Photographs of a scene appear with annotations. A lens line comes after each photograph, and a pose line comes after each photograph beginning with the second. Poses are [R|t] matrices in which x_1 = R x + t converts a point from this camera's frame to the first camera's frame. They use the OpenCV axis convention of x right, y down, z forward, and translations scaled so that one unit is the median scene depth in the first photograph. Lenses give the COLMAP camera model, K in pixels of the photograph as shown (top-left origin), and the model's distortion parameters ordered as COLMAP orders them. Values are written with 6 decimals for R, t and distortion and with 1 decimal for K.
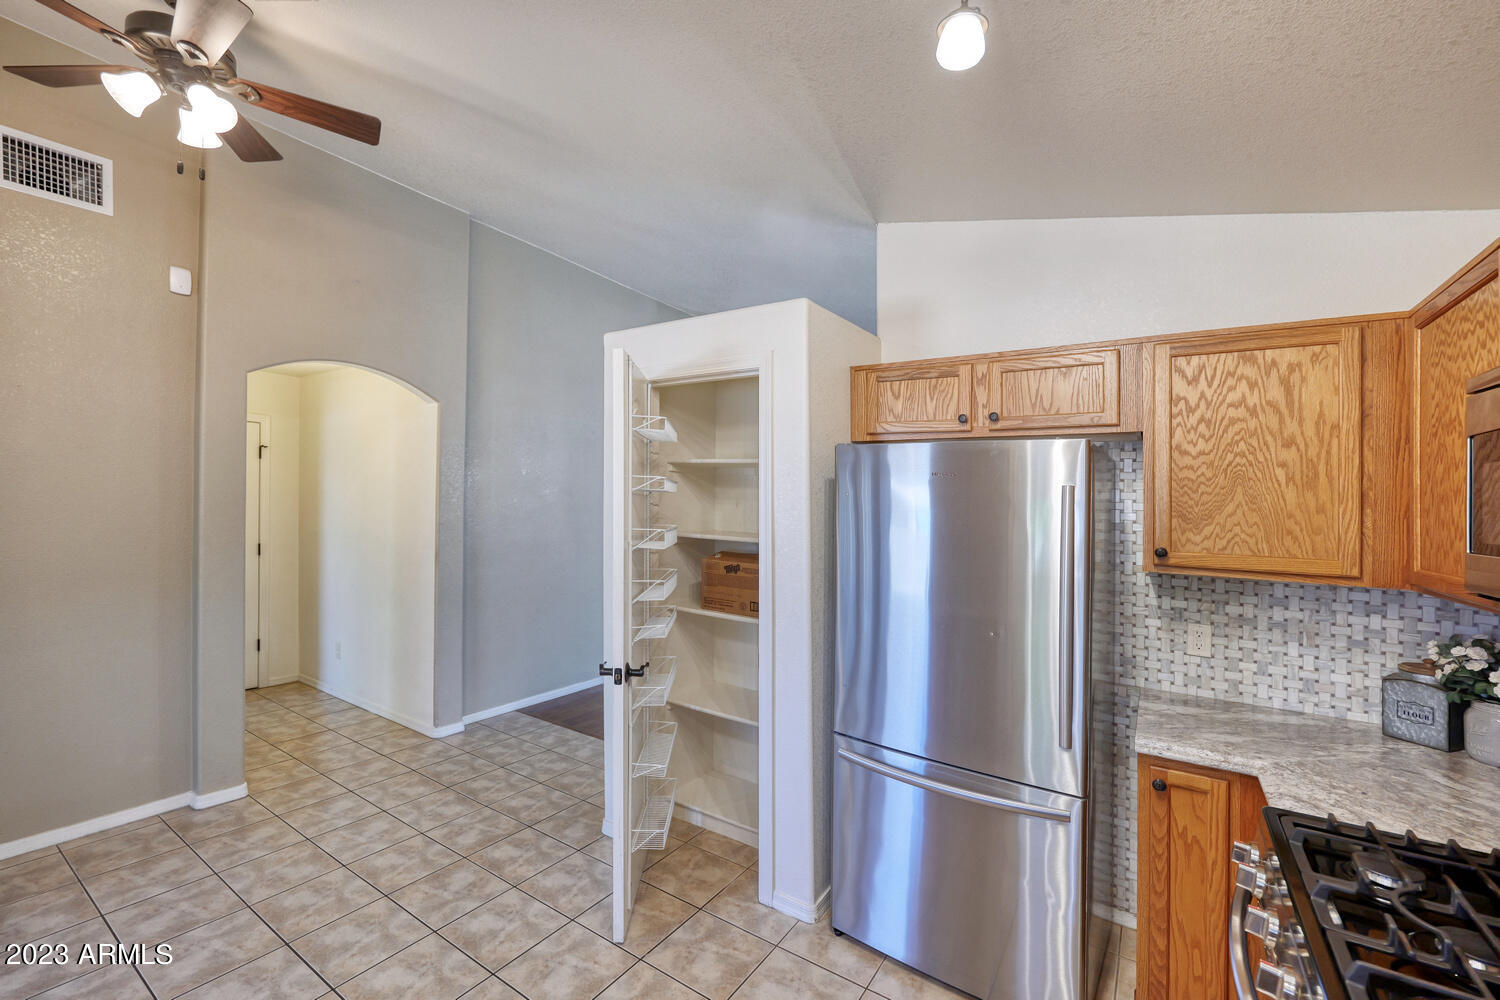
lens RADIAL K [[618.6, 0, 753.7], [0, 618.6, 486.3], [0, 0, 1]] dist [-0.009999, 0.000374]
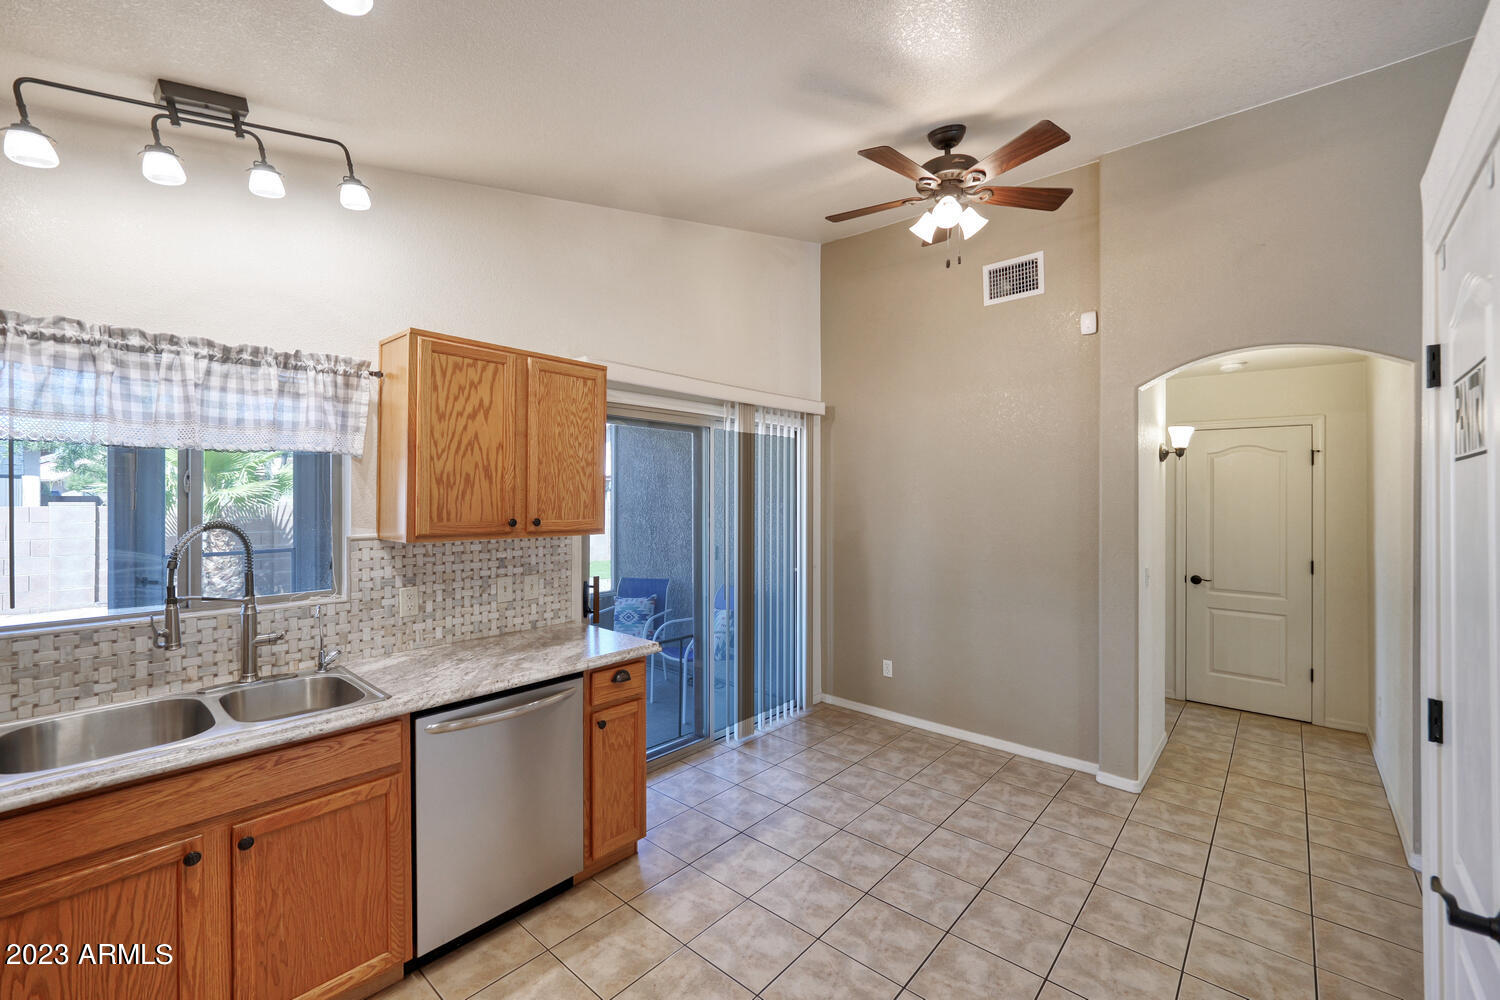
lens RADIAL K [[618.6, 0, 713.1], [0, 618.6, 499.1], [0, 0, 1]] dist [-0.009999, 0.000374]
pose [[-0.156596, -0.021018, -0.987439, 0.356009], [0.018242, 0.999541, -0.024168, 0.017608], [0.987494, -0.021798, -0.156141, 0.499582]]
